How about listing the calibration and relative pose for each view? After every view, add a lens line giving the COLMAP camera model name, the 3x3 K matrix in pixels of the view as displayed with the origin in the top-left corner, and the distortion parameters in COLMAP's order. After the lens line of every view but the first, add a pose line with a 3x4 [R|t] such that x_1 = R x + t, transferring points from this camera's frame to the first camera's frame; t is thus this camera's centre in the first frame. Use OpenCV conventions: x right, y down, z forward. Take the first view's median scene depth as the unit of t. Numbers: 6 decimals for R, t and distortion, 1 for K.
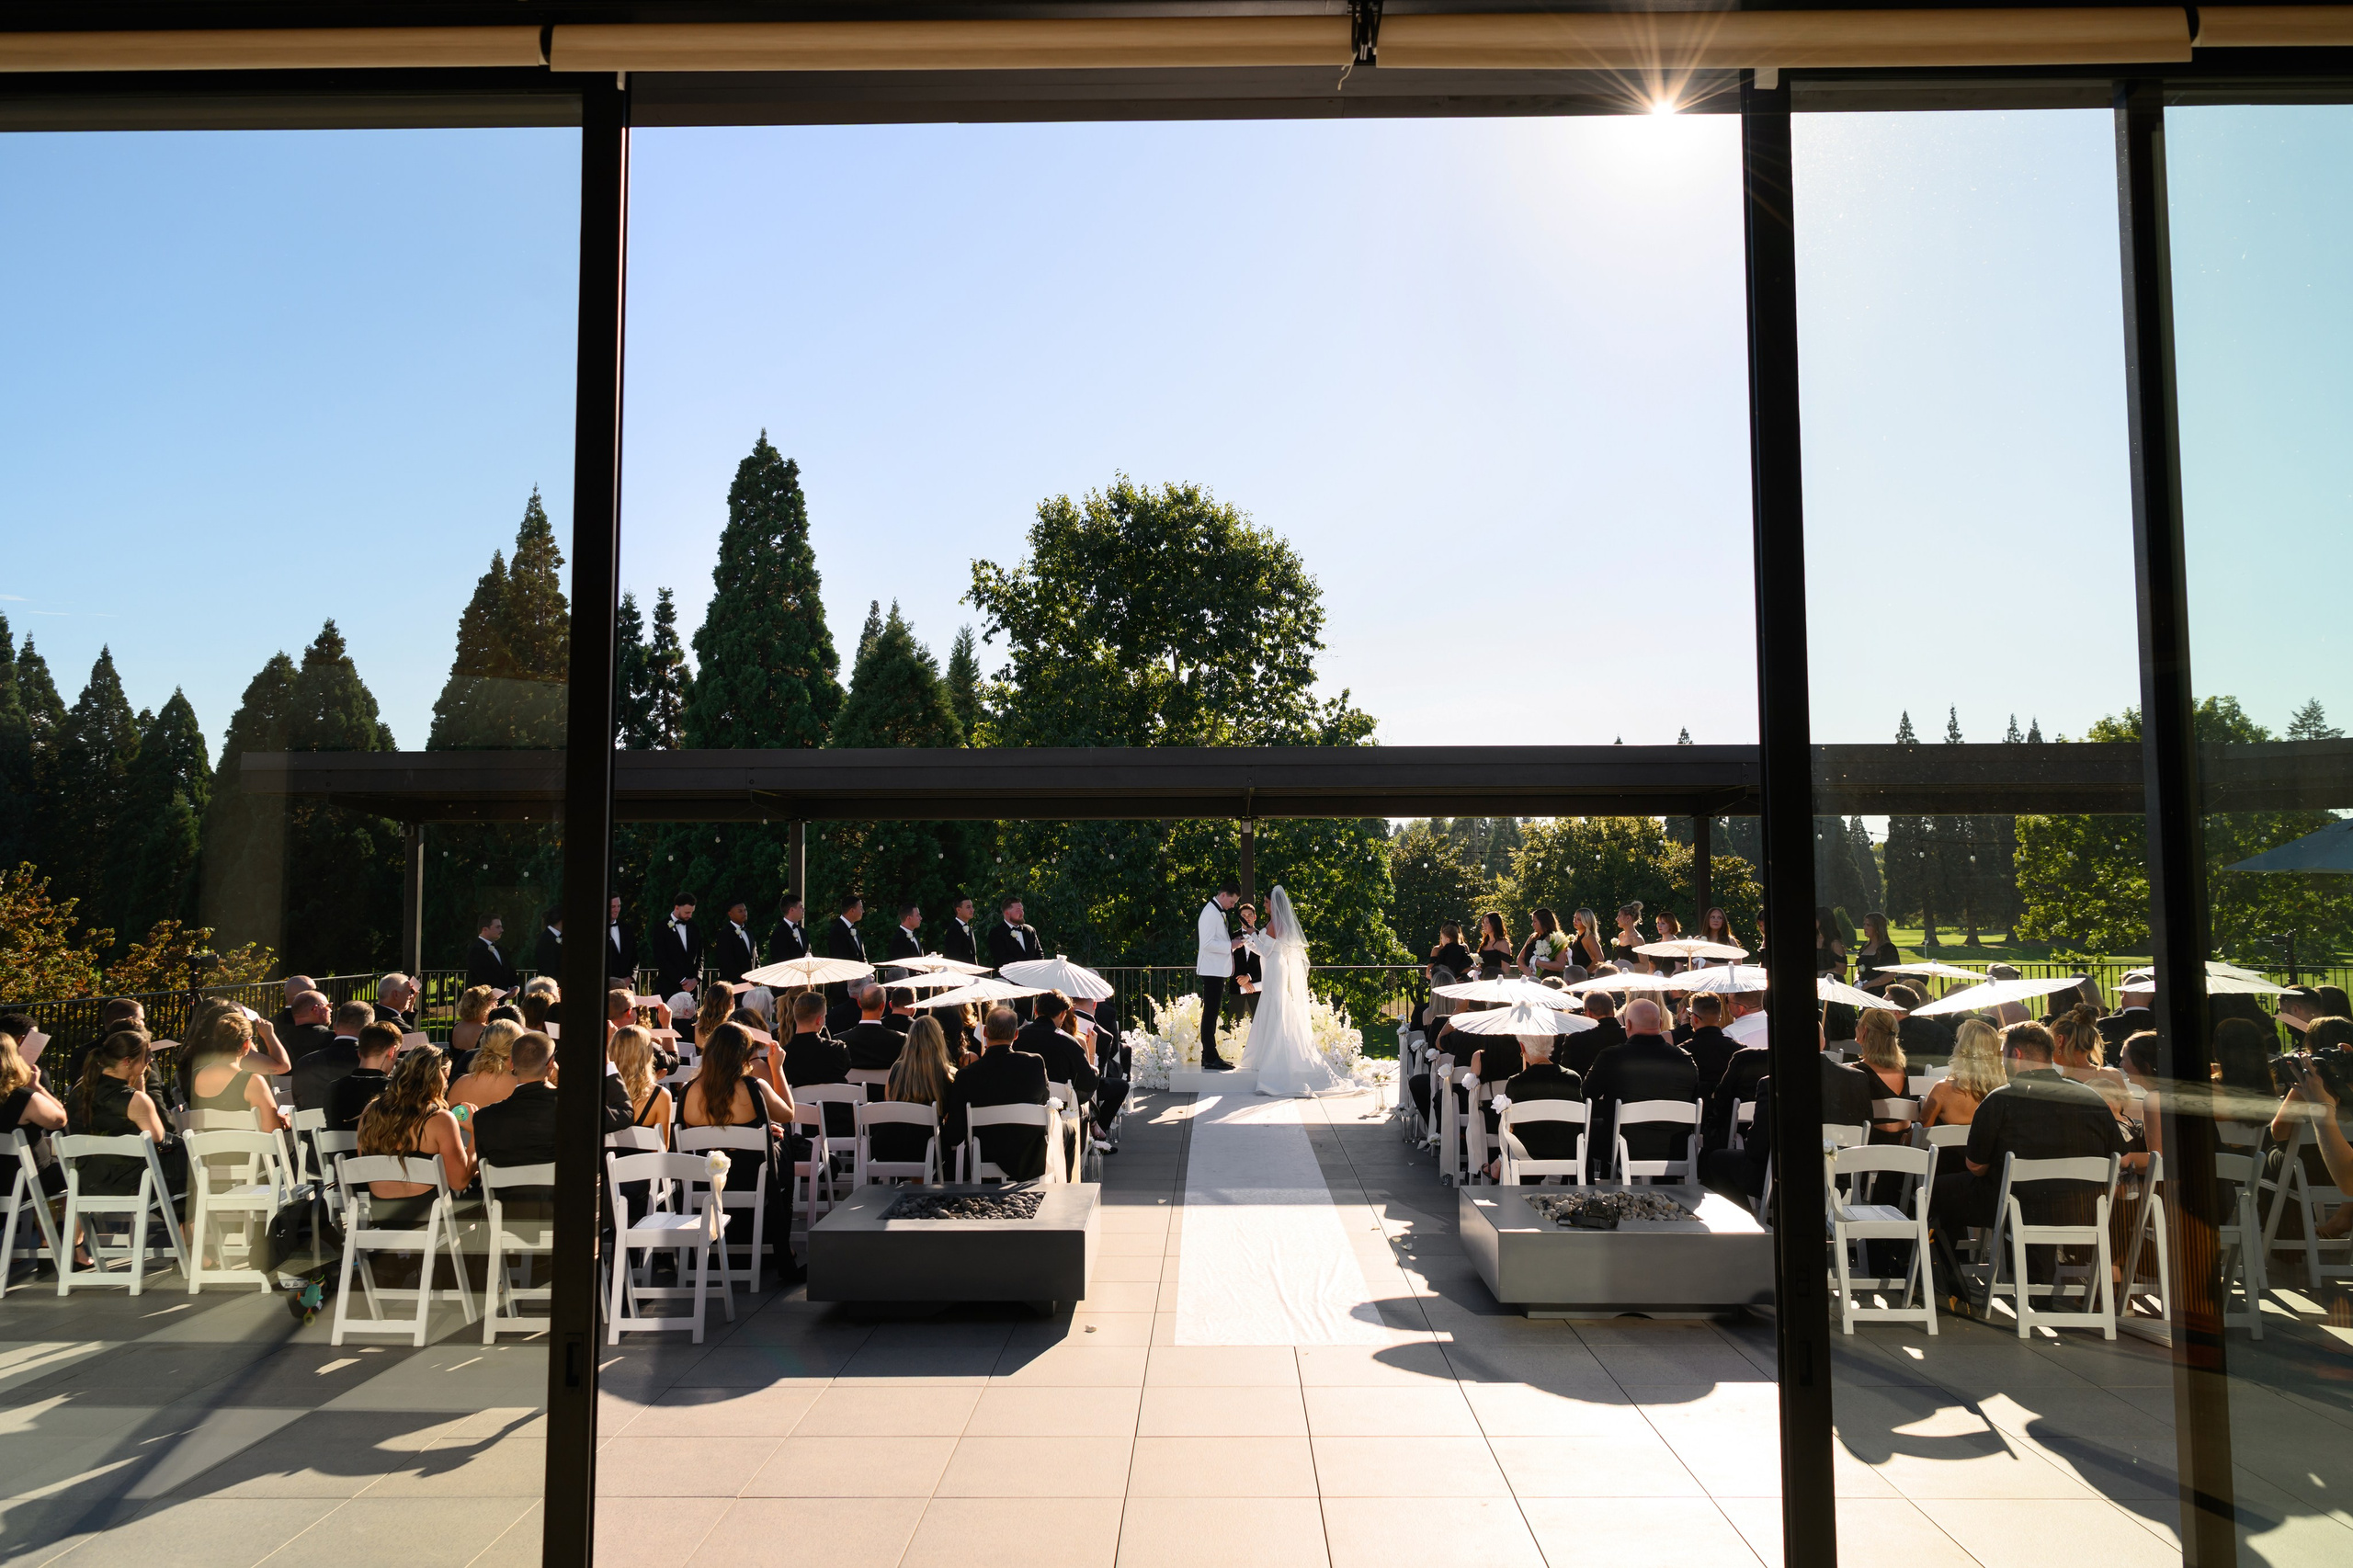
lens RADIAL K [[1682.5, 0, 1213.9], [0, 1682.5, 774.2], [0, 0, 1]] dist [-0.001588, -0.000657]
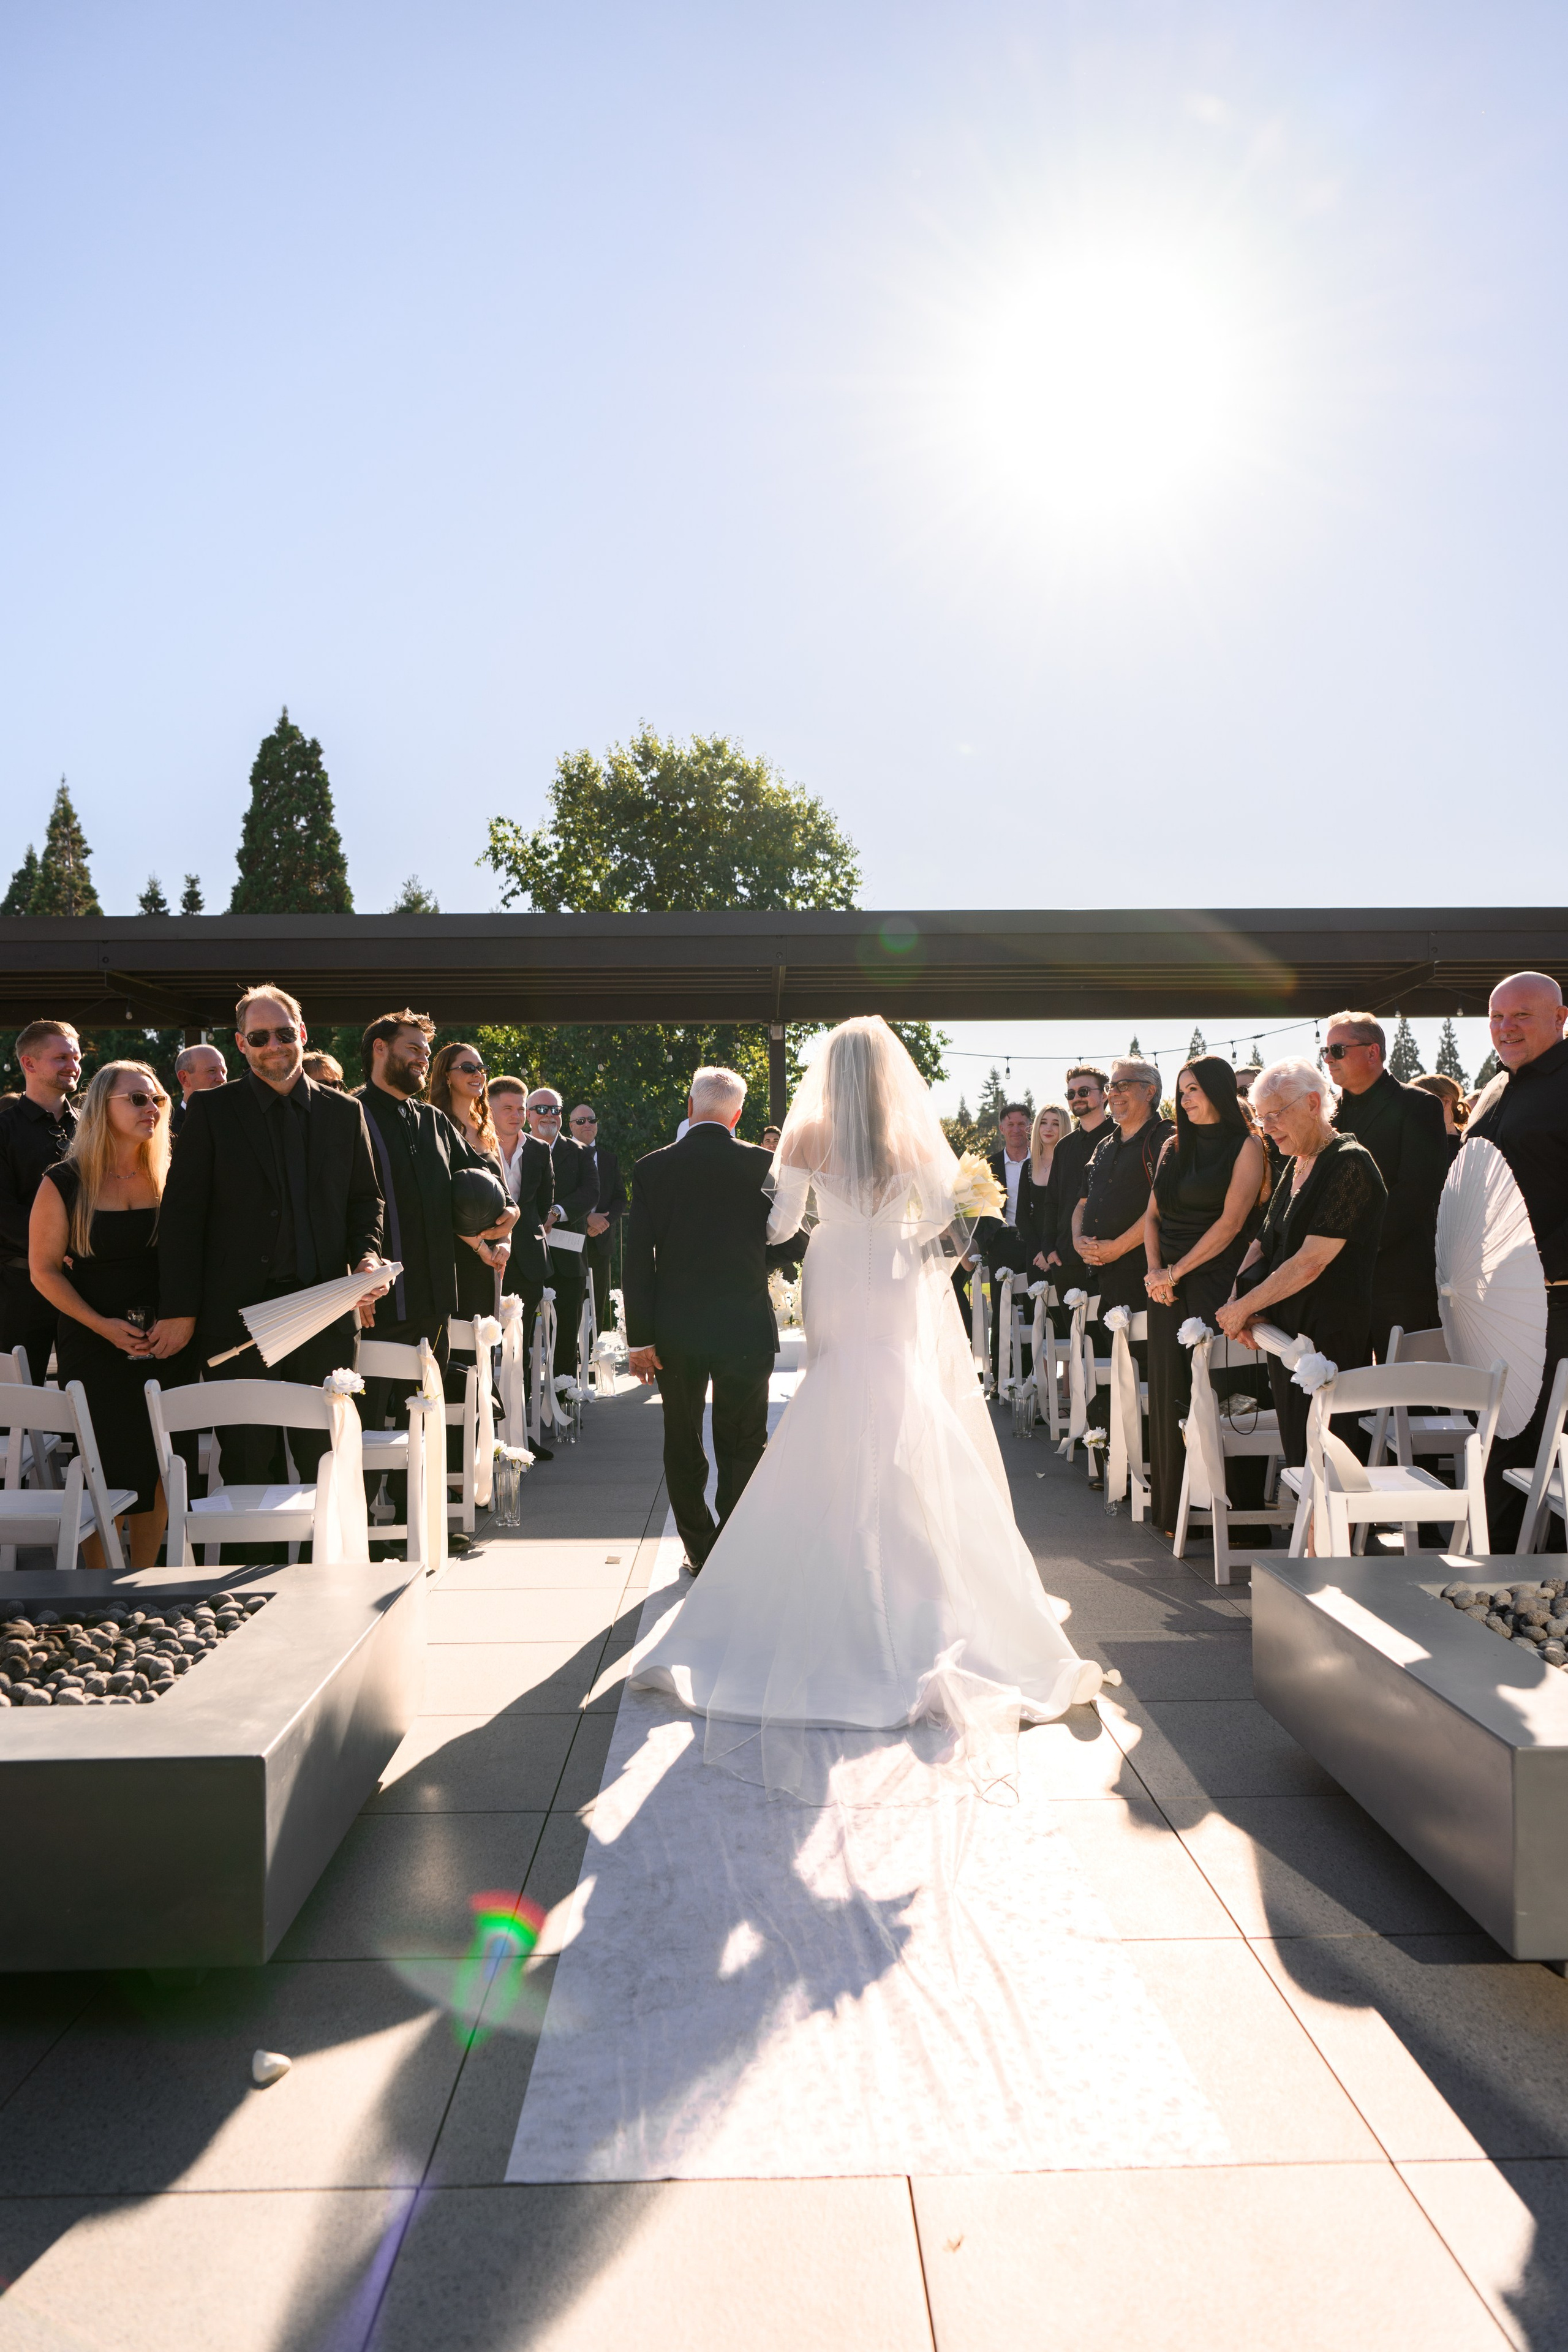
lens RADIAL K [[1609.2, 0, 791.5], [0, 1609.2, 1188.4], [0, 0, 1]] dist [-0.003641, -0.001009]
pose [[0.999664, -0.007369, 0.024861, 0.002362], [0.005571, 0.997417, 0.071618, 0.016099], [-0.025324, -0.071455, 0.997122, 0.081020]]
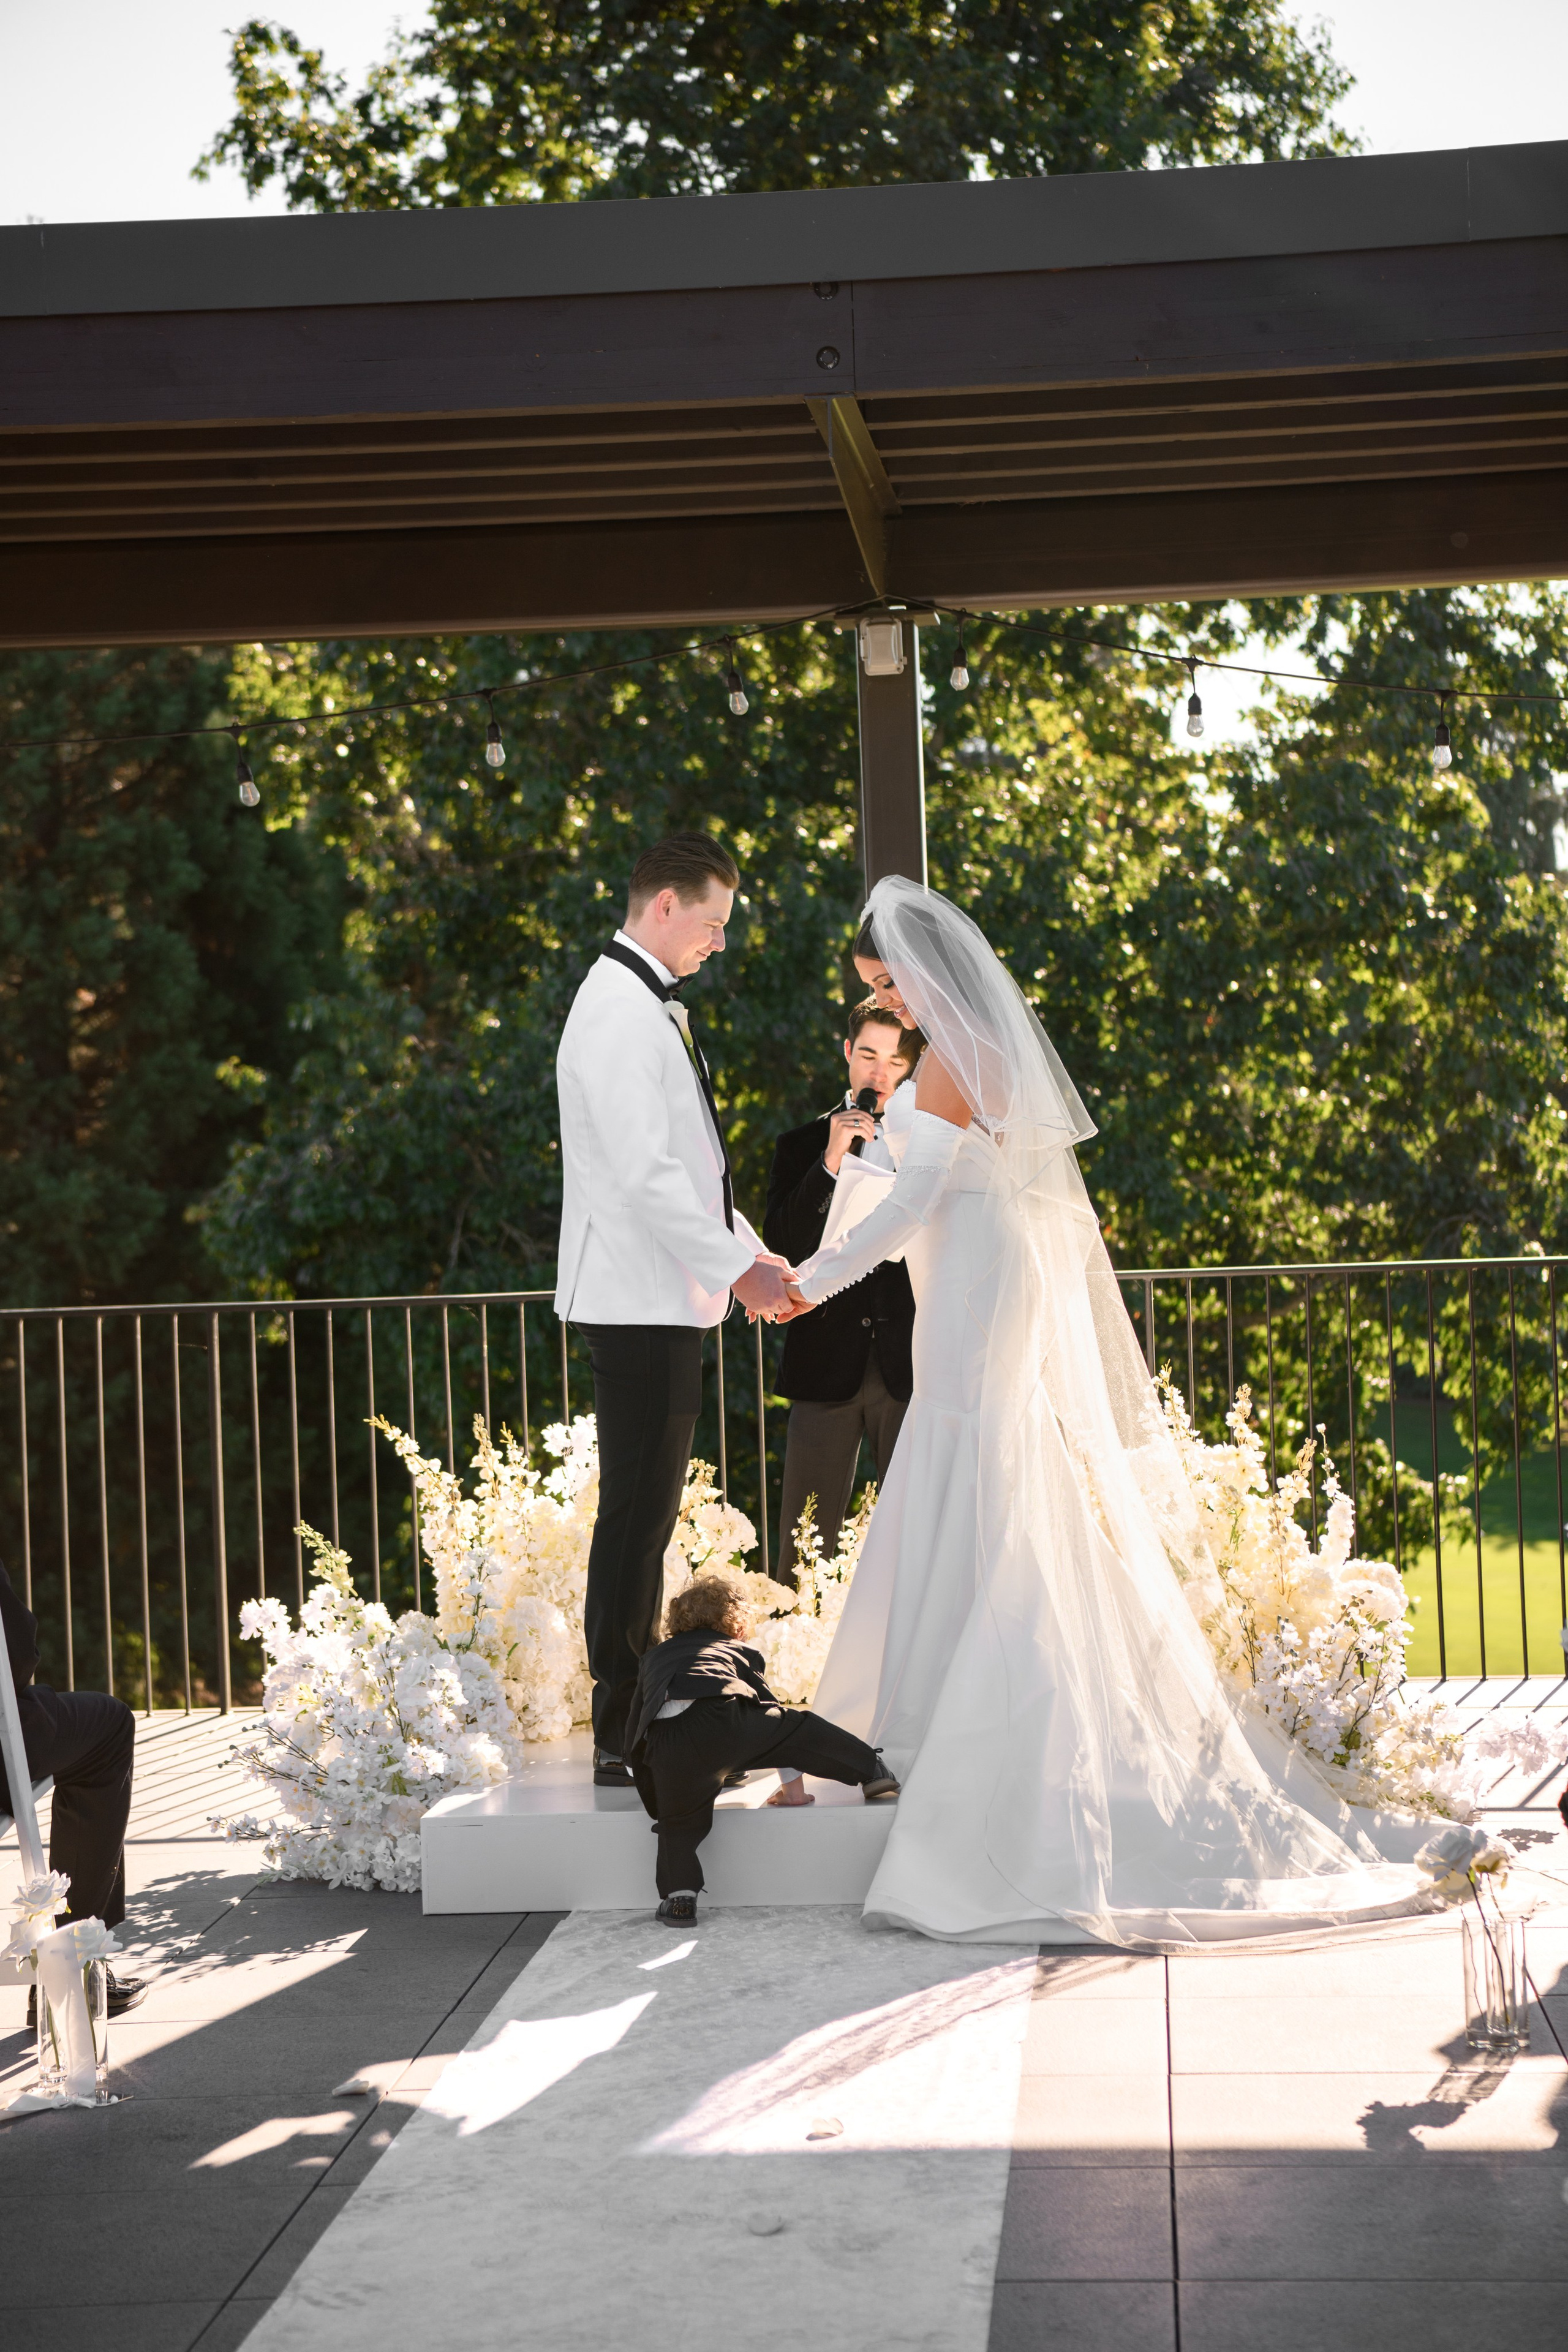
lens RADIAL K [[4540.5, 0, 781.8], [0, 4540.5, 1180.0], [0, 0, 1]] dist [0.319705, 0.268427]
pose [[0.996877, -0.031607, -0.072373, 0.015462], [0.037746, 0.995658, 0.085095, 0.015897], [0.069369, -0.087561, 0.993741, 0.128395]]
